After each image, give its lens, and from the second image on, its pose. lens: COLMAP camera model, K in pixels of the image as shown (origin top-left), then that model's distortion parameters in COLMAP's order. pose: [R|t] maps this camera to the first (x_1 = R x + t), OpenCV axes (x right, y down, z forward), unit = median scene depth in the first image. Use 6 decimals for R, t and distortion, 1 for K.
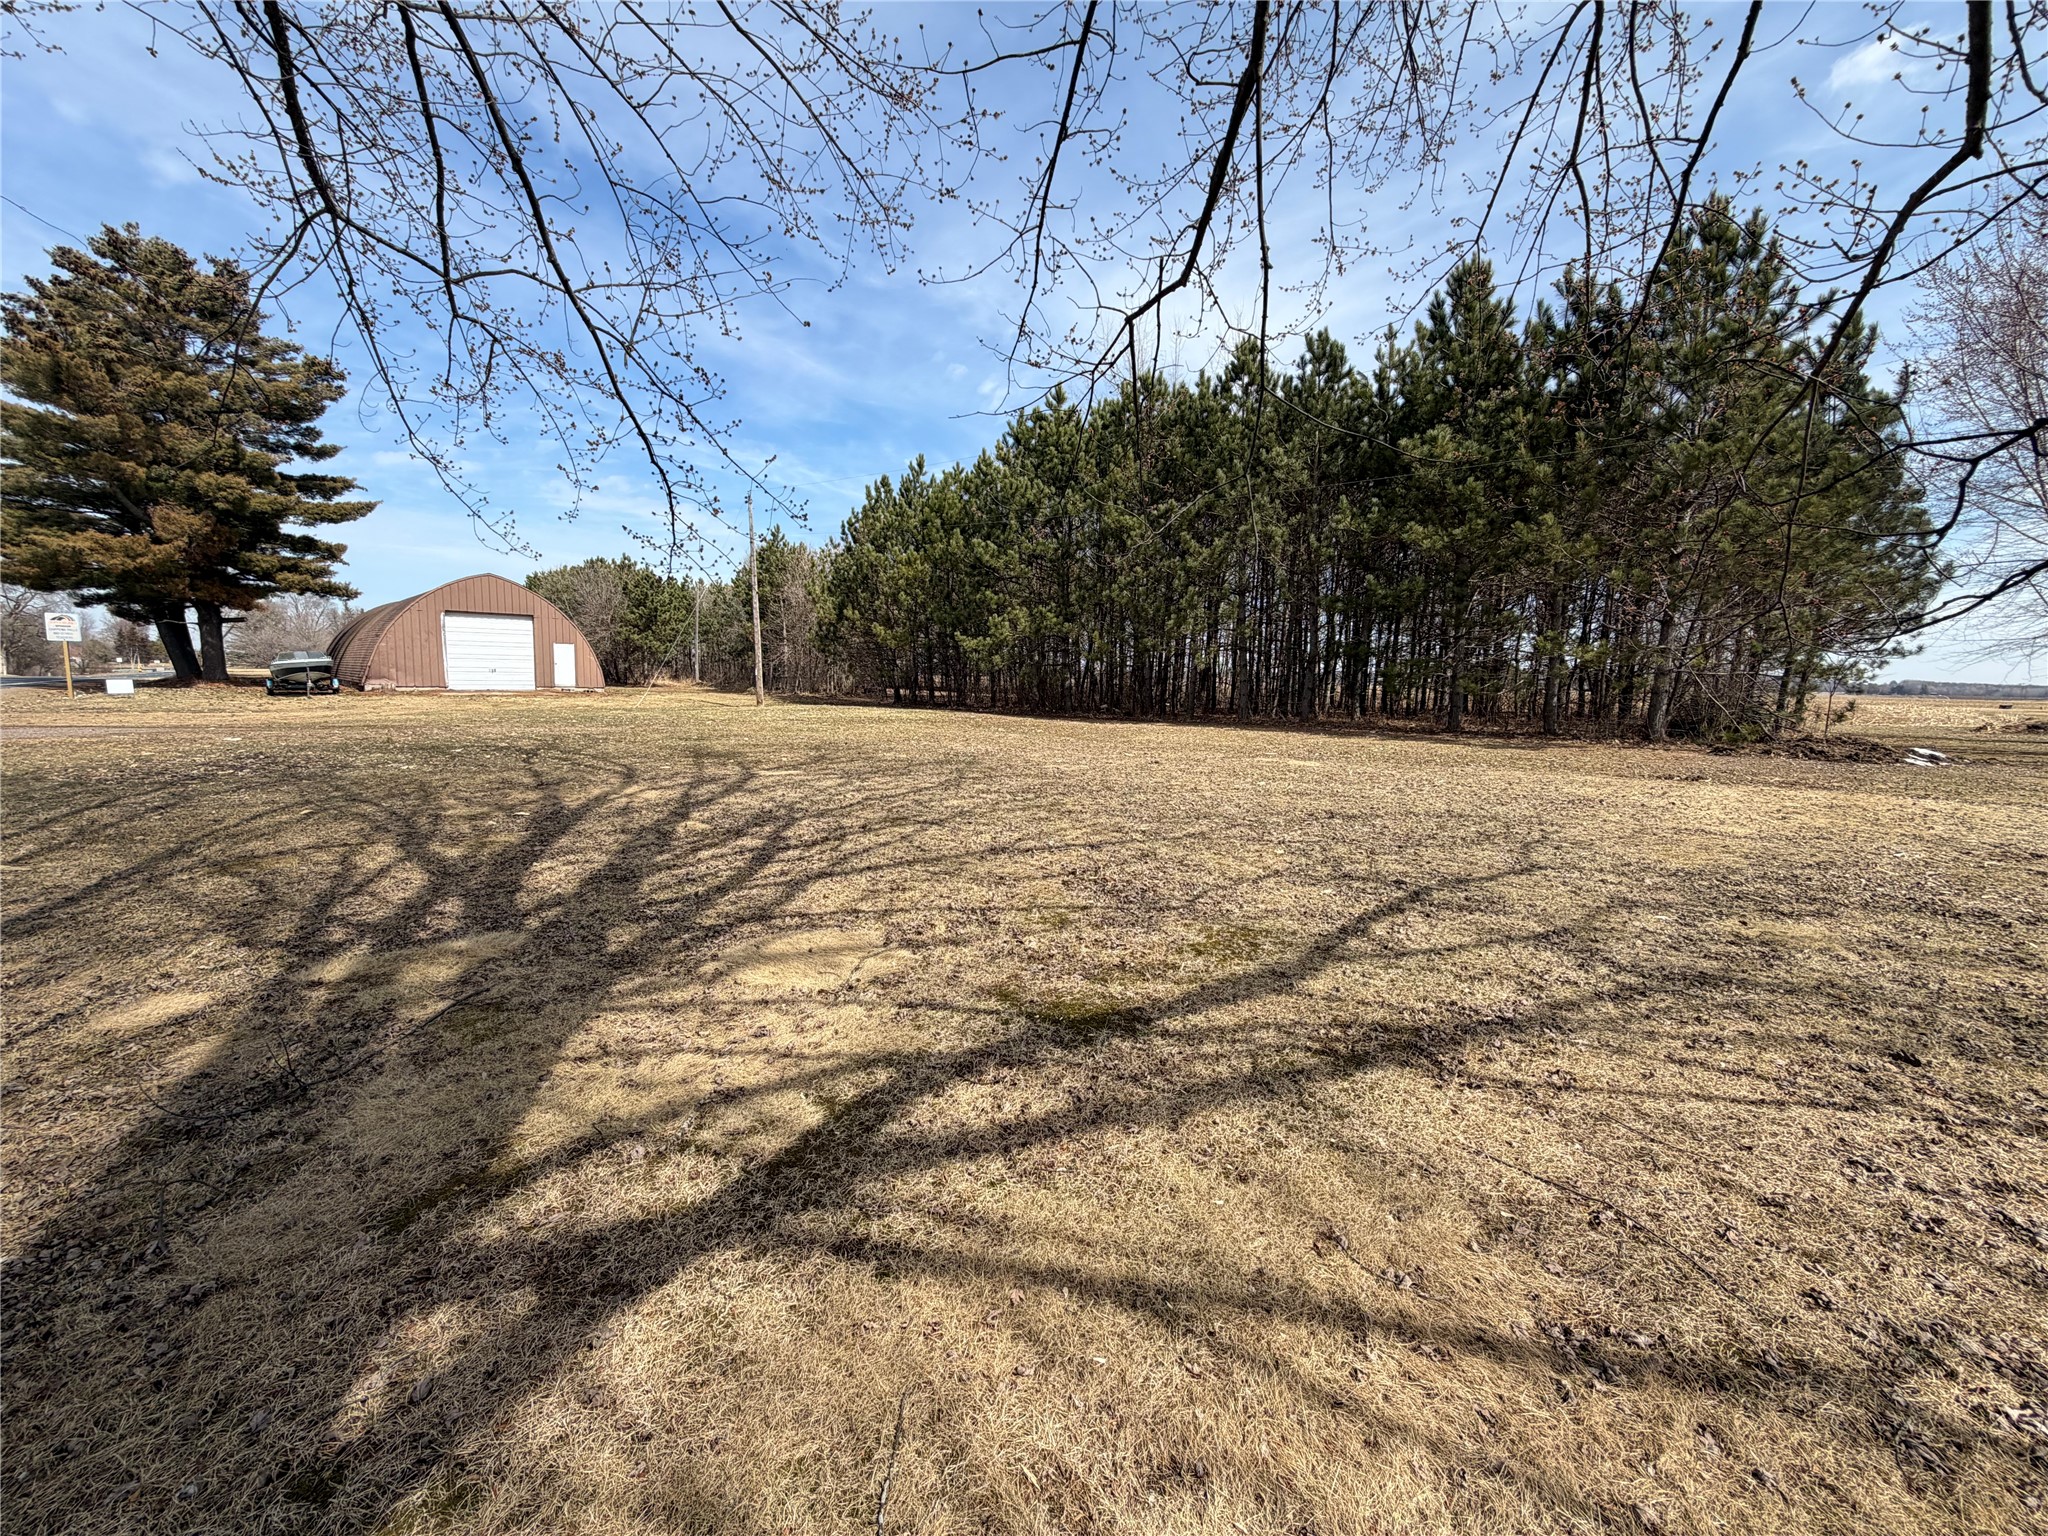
lens RADIAL K [[810.2, 0, 1010.7], [0, 810.2, 770.3], [0, 0, 1]] dist [-0.002955, 0.000420]
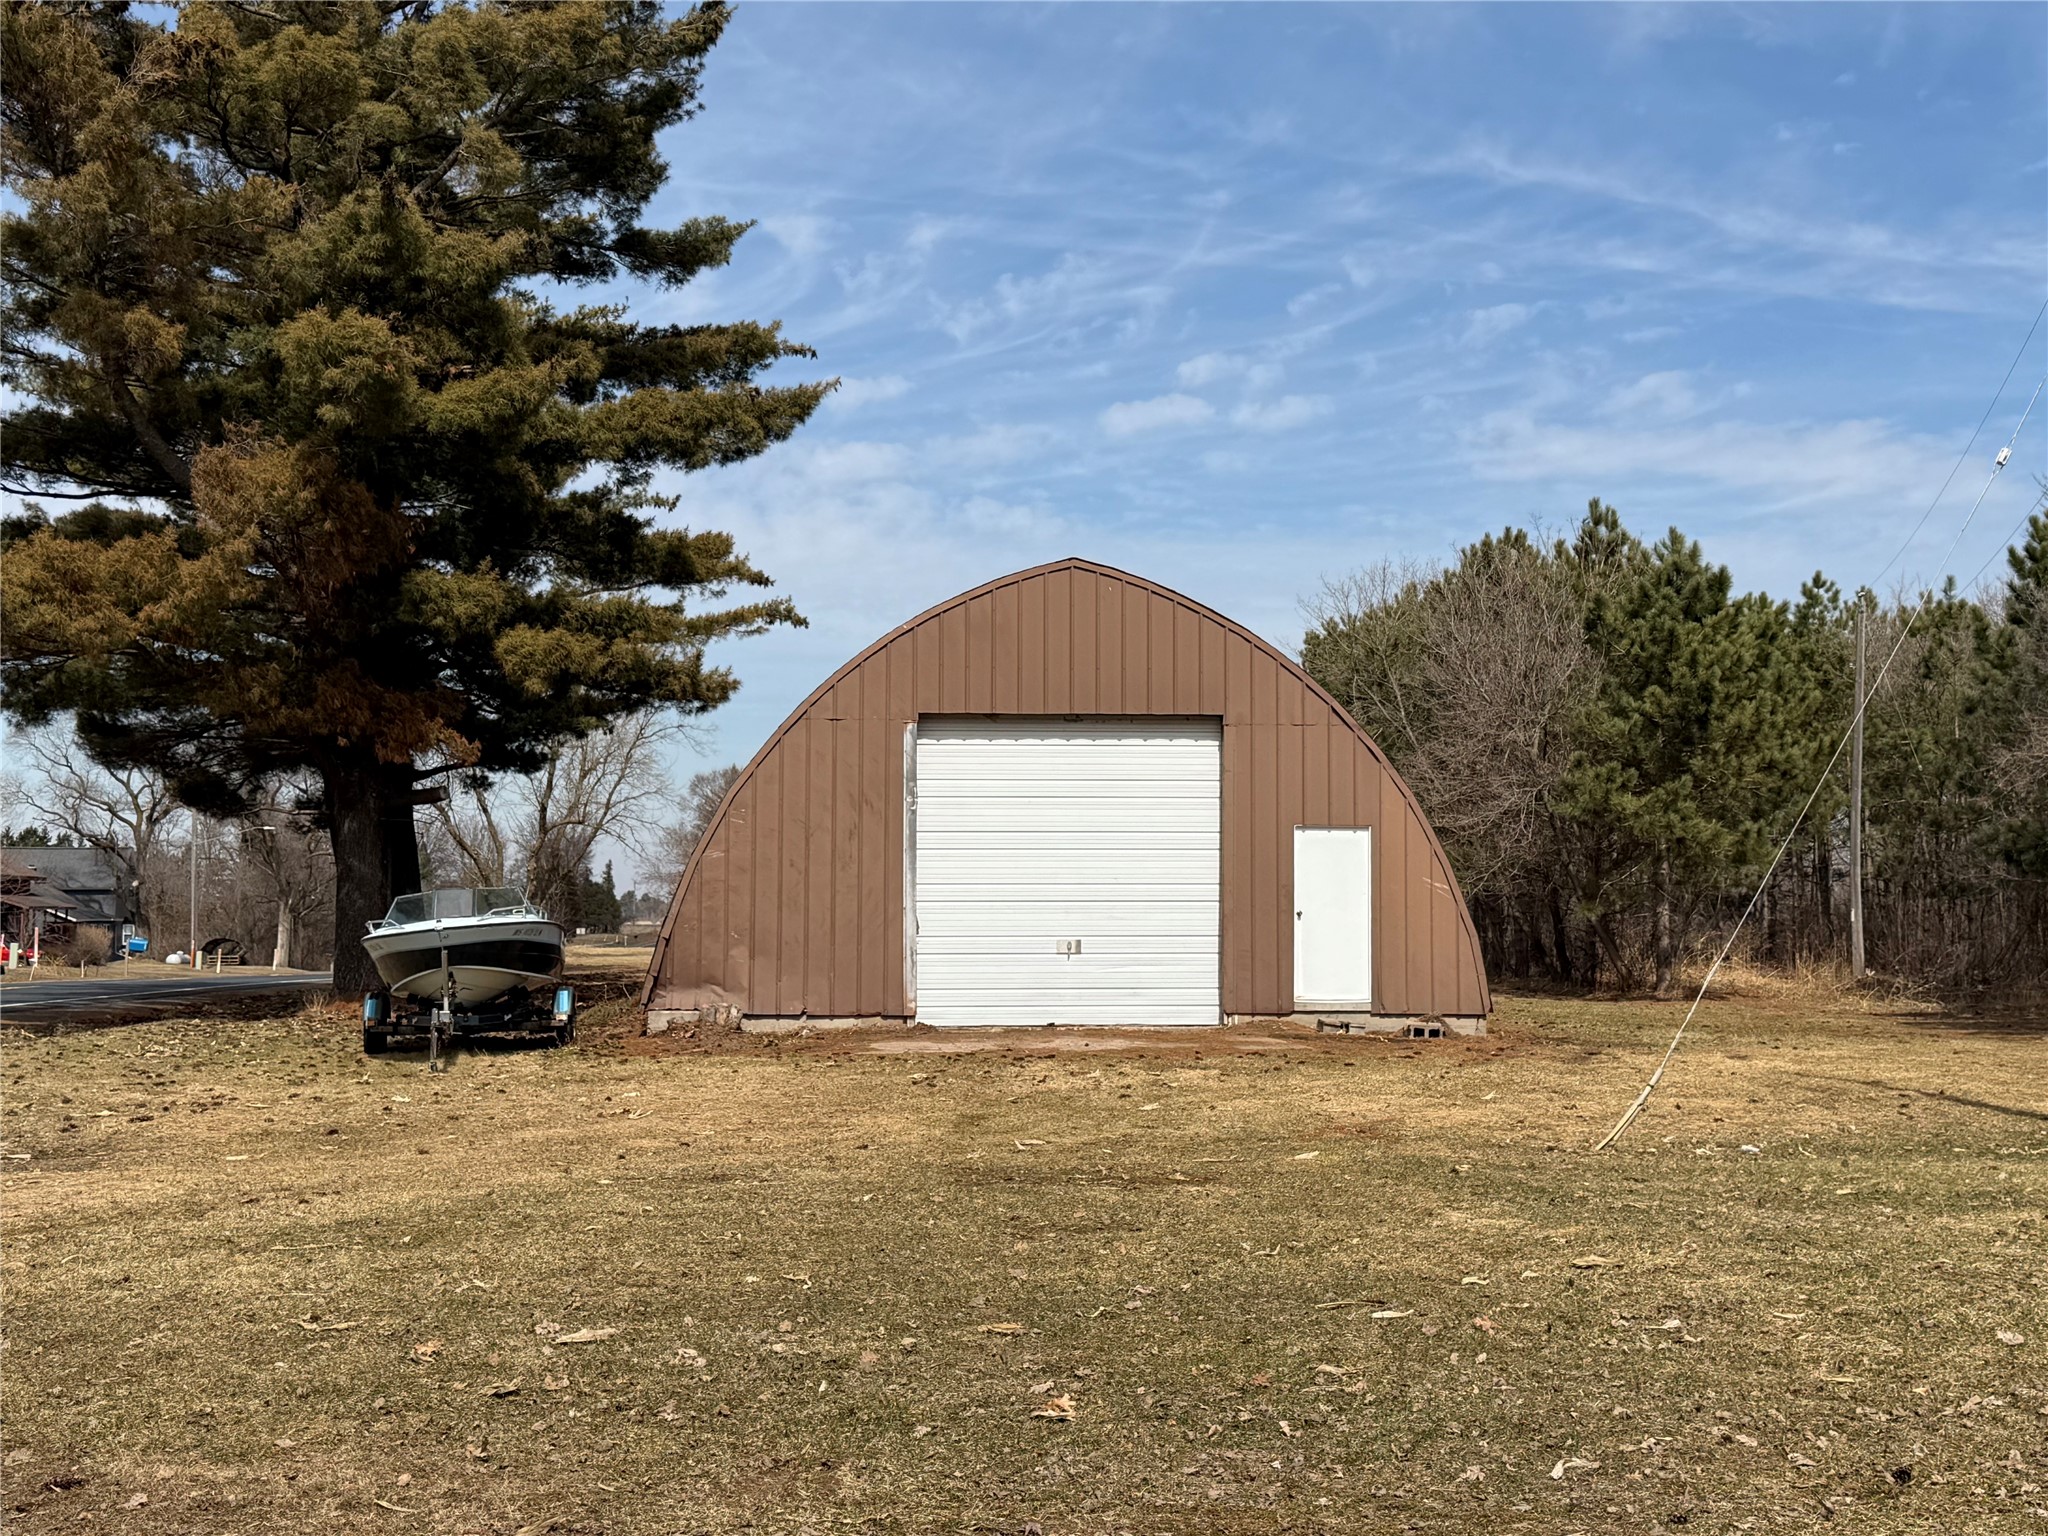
lens RADIAL K [[2665.0, 0, 1015.9], [0, 2665.0, 764.1], [0, 0, 1]] dist [0.125294, 0.000000]
pose [[0.791220, -0.056207, -0.608942, -0.808648], [-0.055487, 0.985061, -0.163020, -0.231451], [0.609009, 0.162773, 0.776282, 1.808707]]
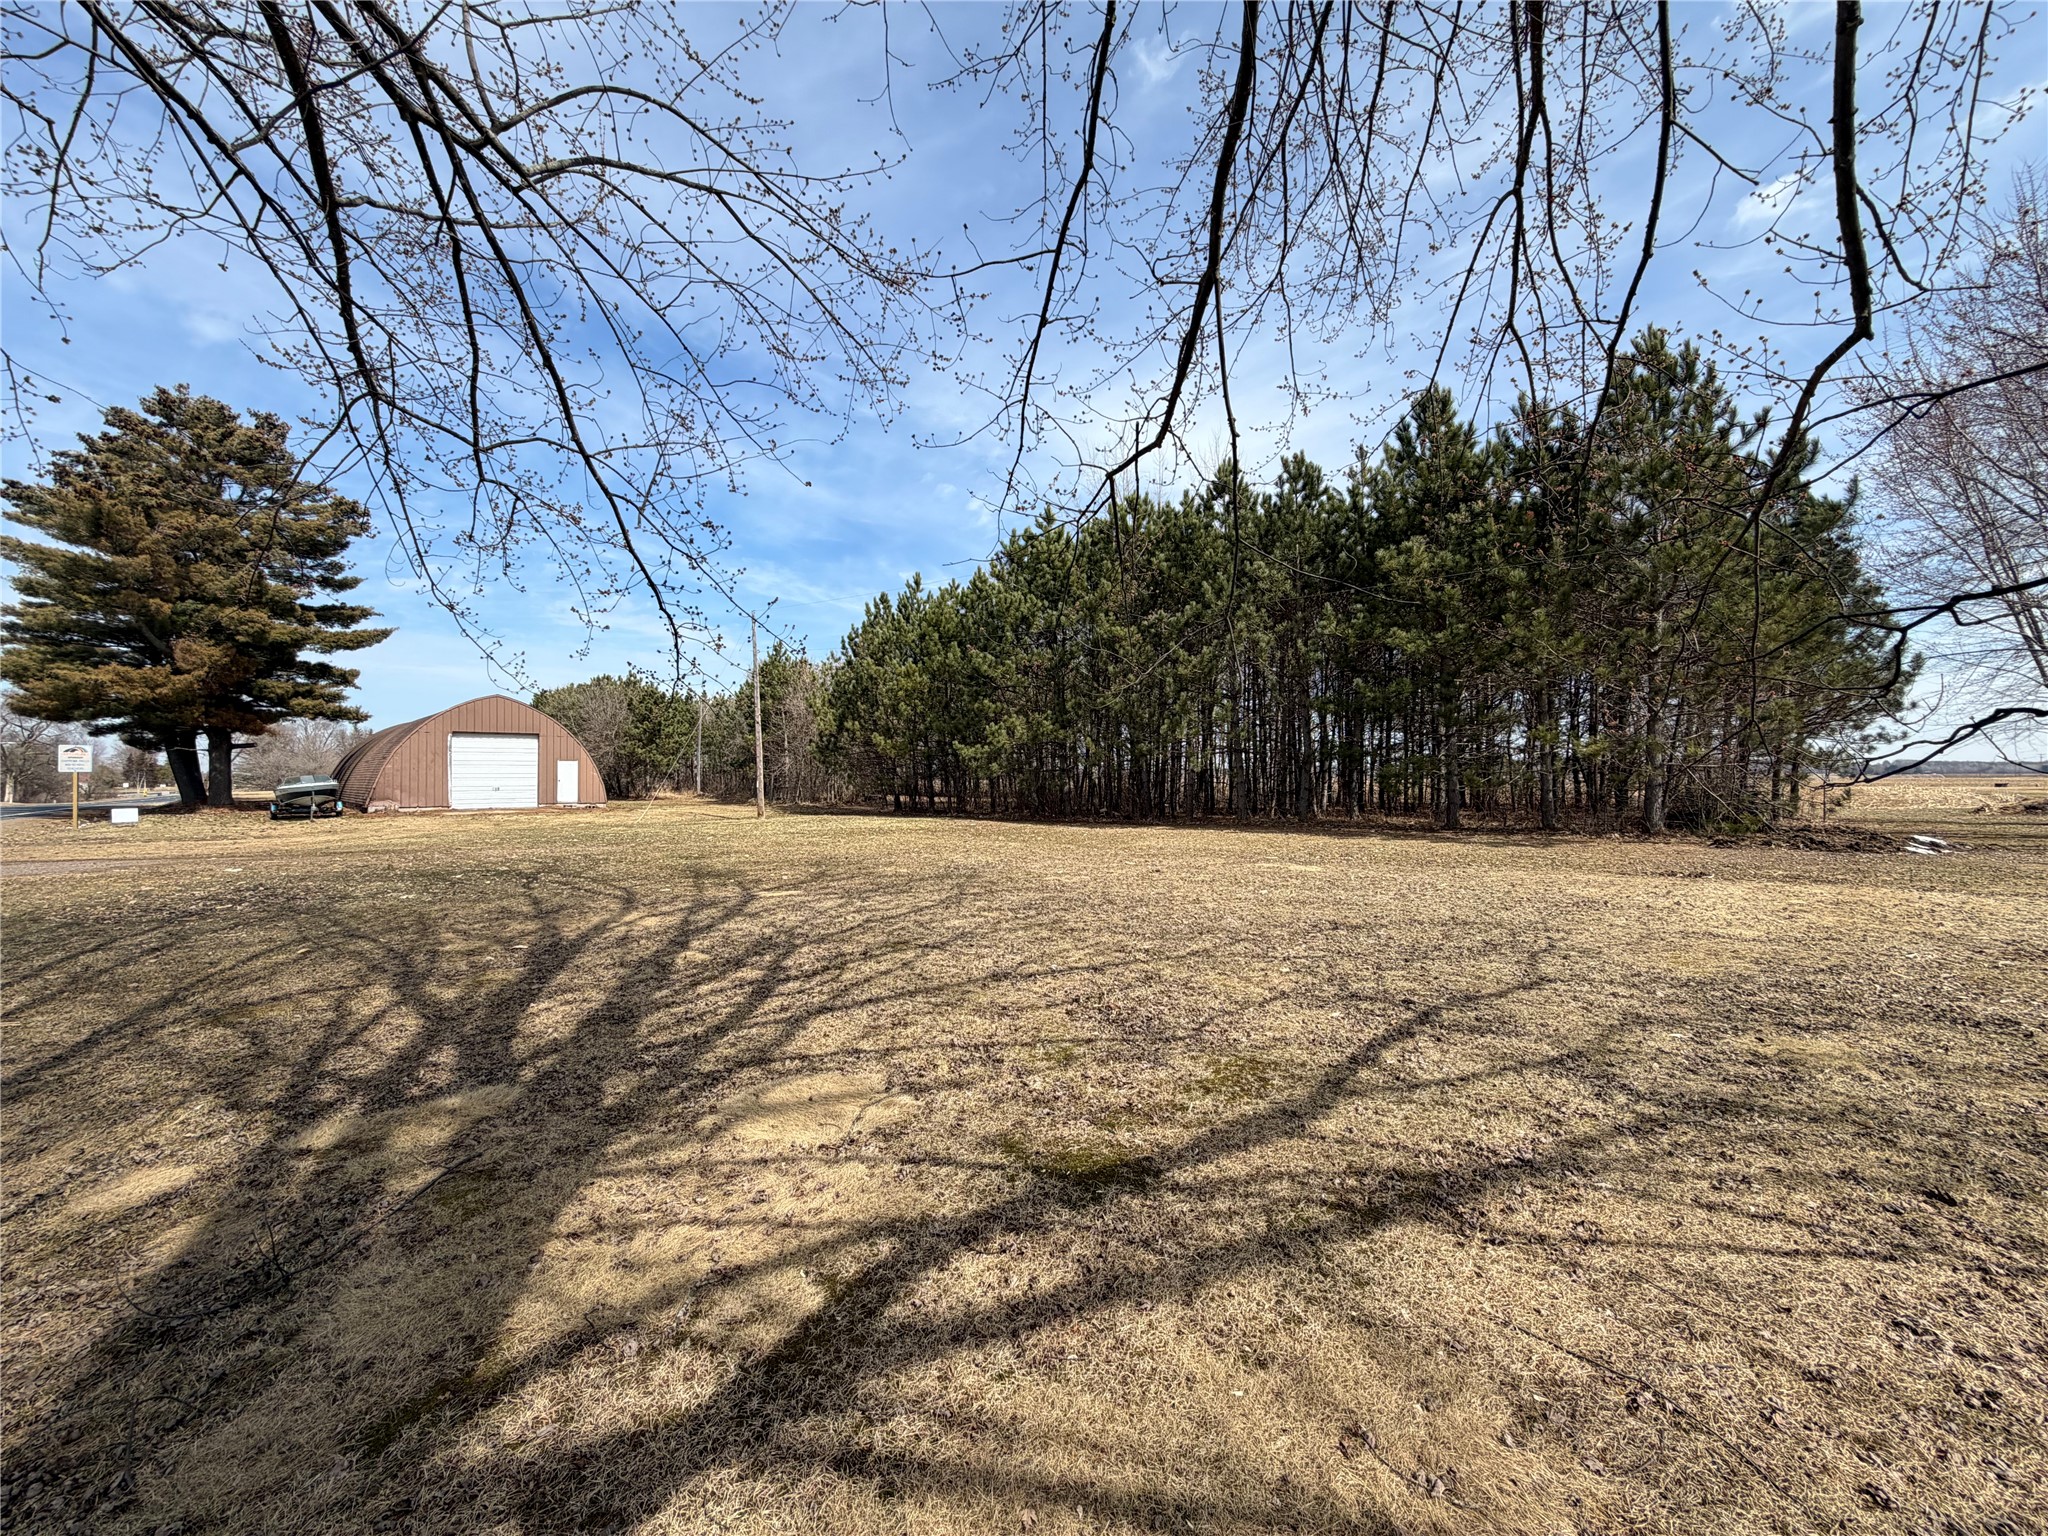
lens RADIAL K [[810.2, 0, 1010.8], [0, 810.2, 771.9], [0, 0, 1]] dist [-0.002955, 0.000420]
pose [[0.999690, -0.024866, 0.001068, 0.001954], [0.024809, 0.992124, -0.122775, -0.025180], [0.001993, 0.122763, 0.992434, -0.011509]]
